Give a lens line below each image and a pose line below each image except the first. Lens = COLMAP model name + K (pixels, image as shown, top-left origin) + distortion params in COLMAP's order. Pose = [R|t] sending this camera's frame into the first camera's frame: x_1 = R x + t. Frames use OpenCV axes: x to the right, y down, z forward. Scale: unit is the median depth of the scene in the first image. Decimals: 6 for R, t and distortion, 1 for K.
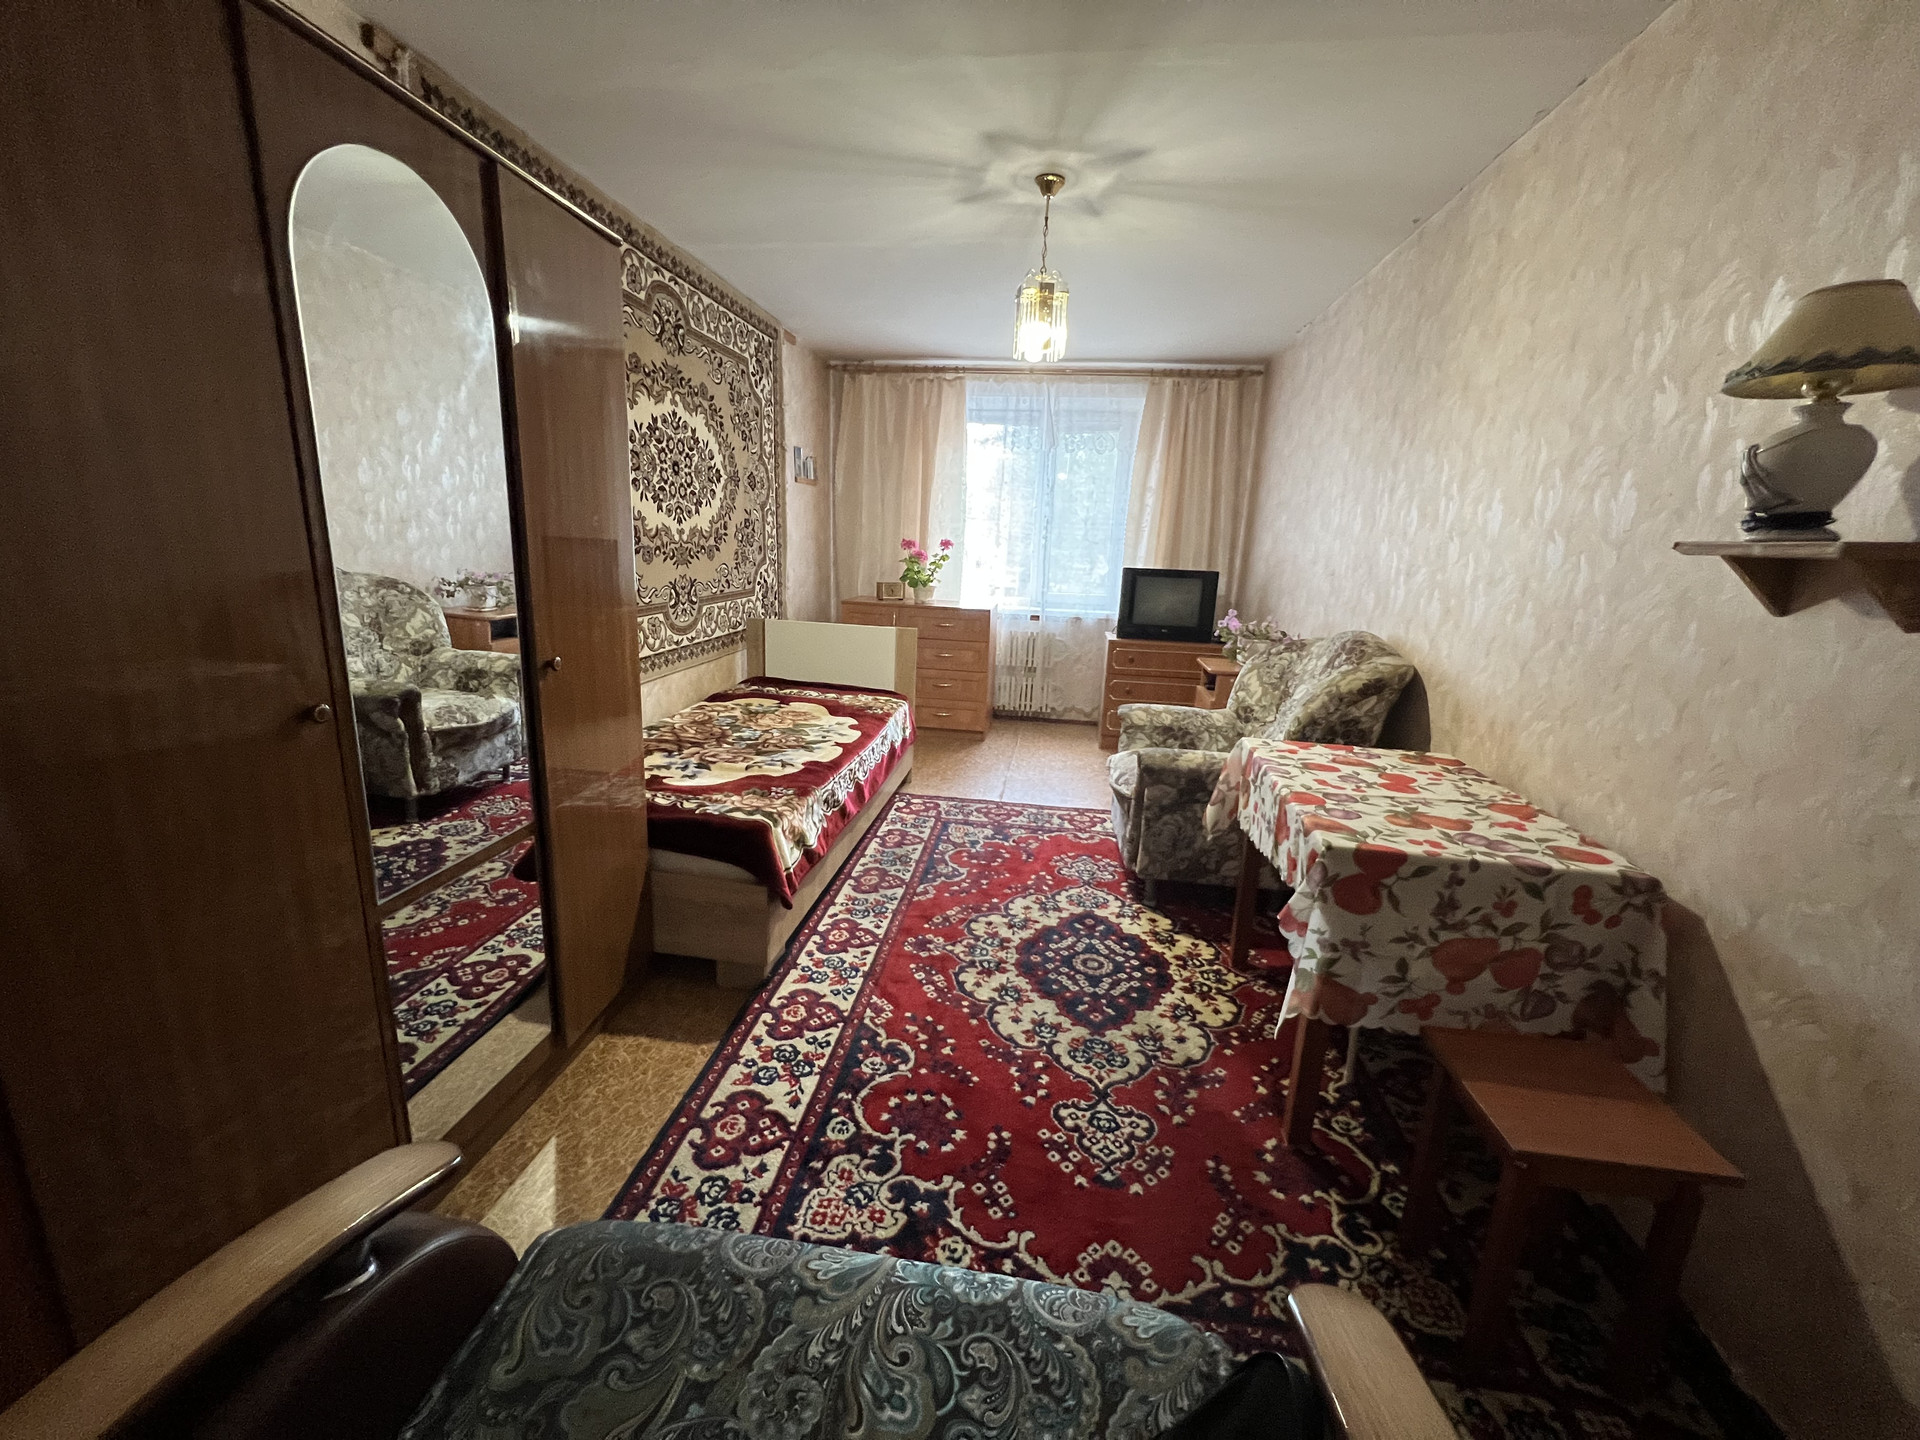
lens RADIAL K [[768.5, 0, 956.6], [0, 768.5, 717.0], [0, 0, 1]] dist [-0.001588, 0.000773]
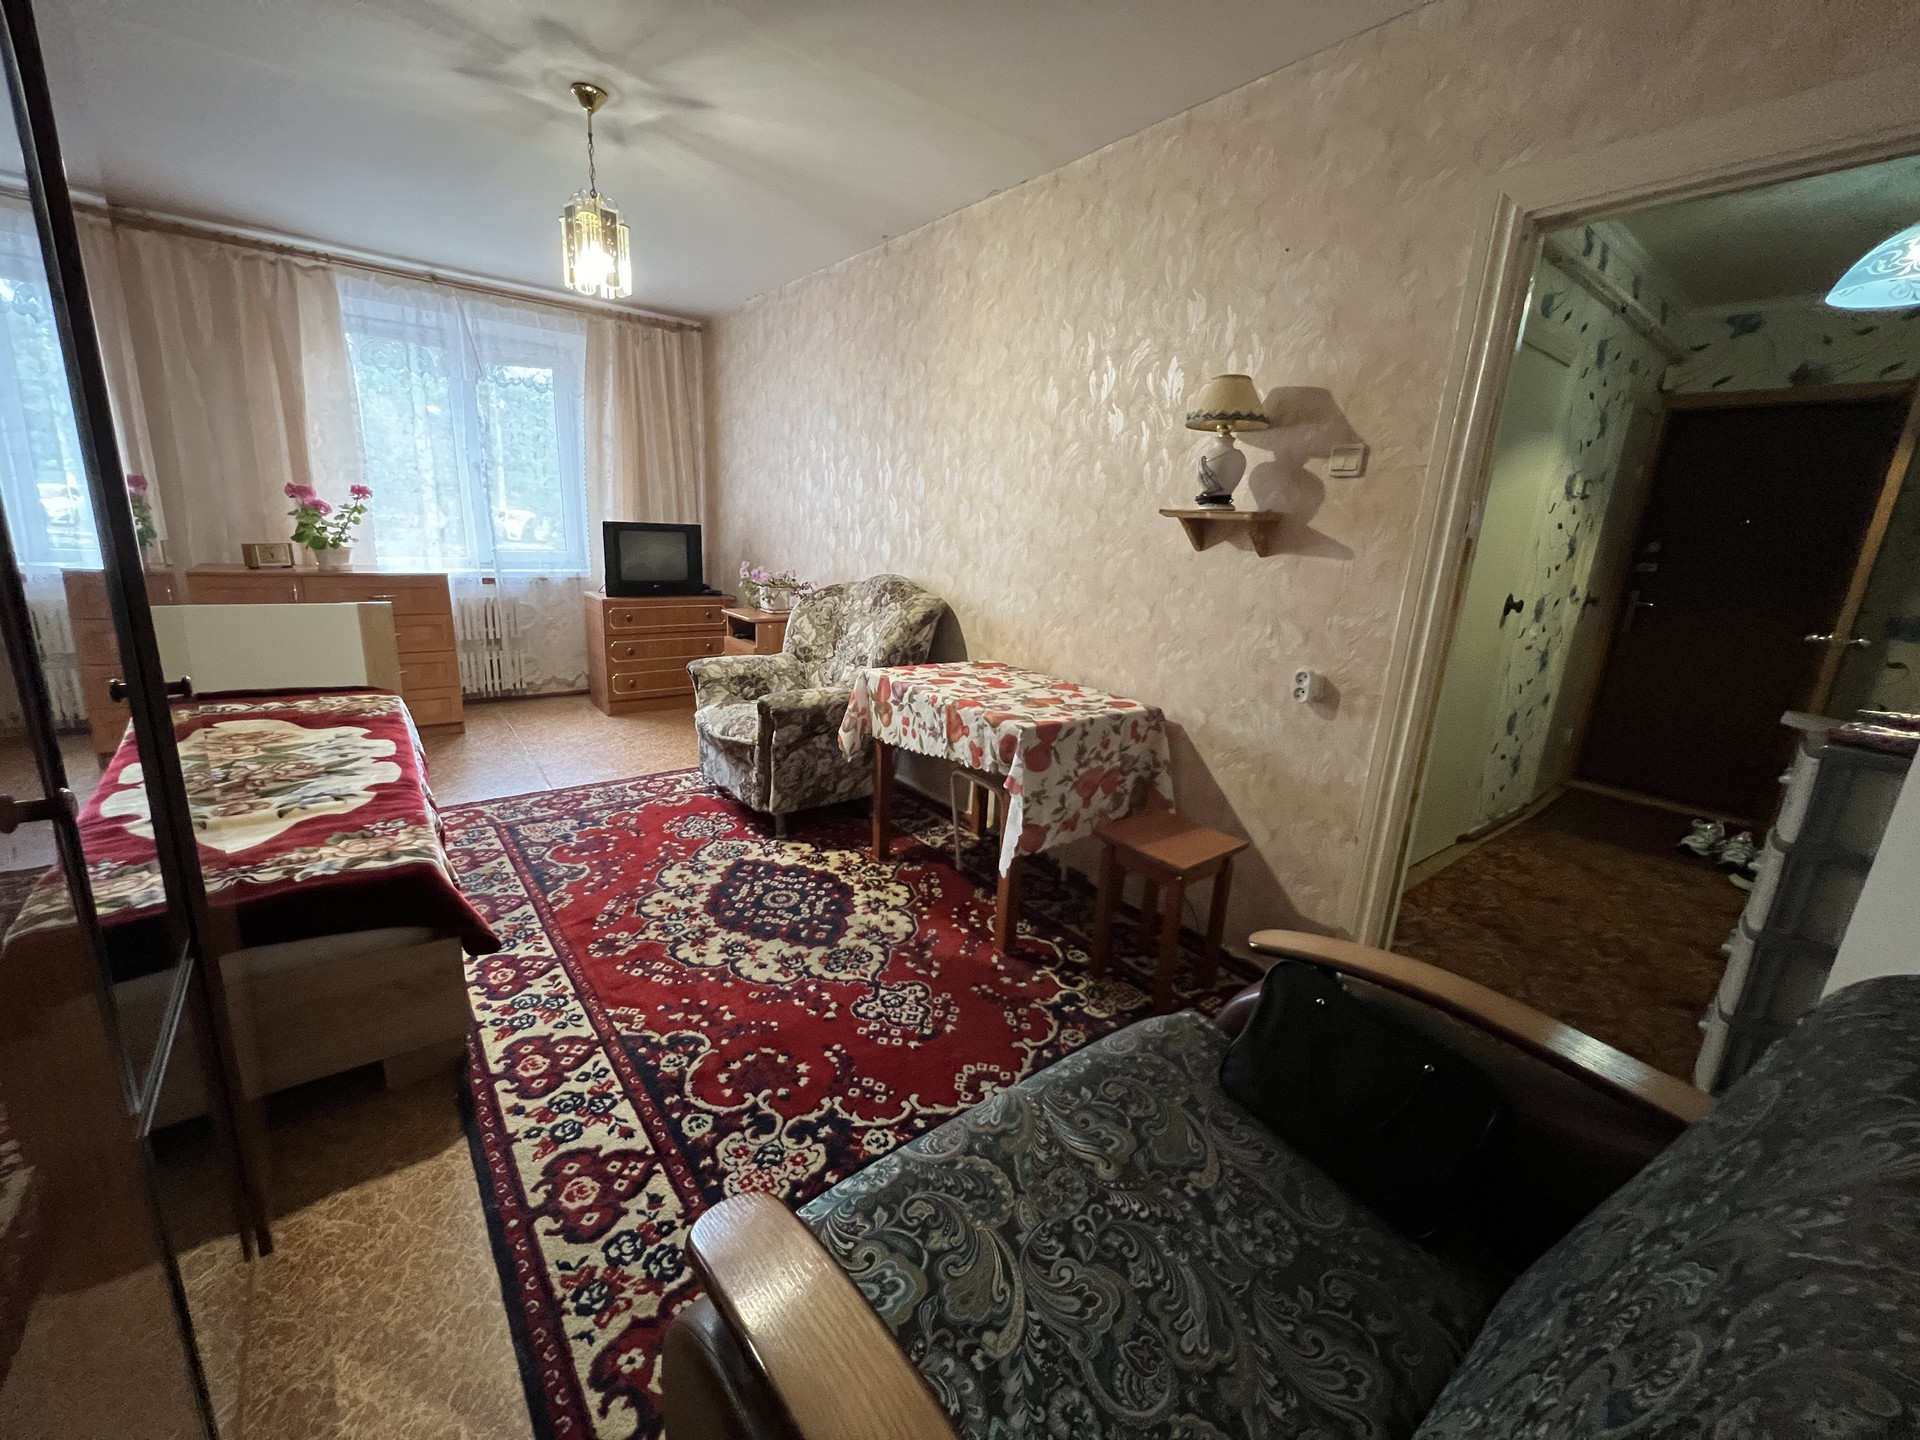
lens RADIAL K [[768.5, 0, 956.6], [0, 768.5, 717.0], [0, 0, 1]] dist [-0.001588, 0.000773]
pose [[0.693669, -0.182376, 0.696823, -0.387697], [0.138960, 0.983125, 0.118978, -0.023631], [-0.706763, 0.014299, 0.707306, 0.069987]]
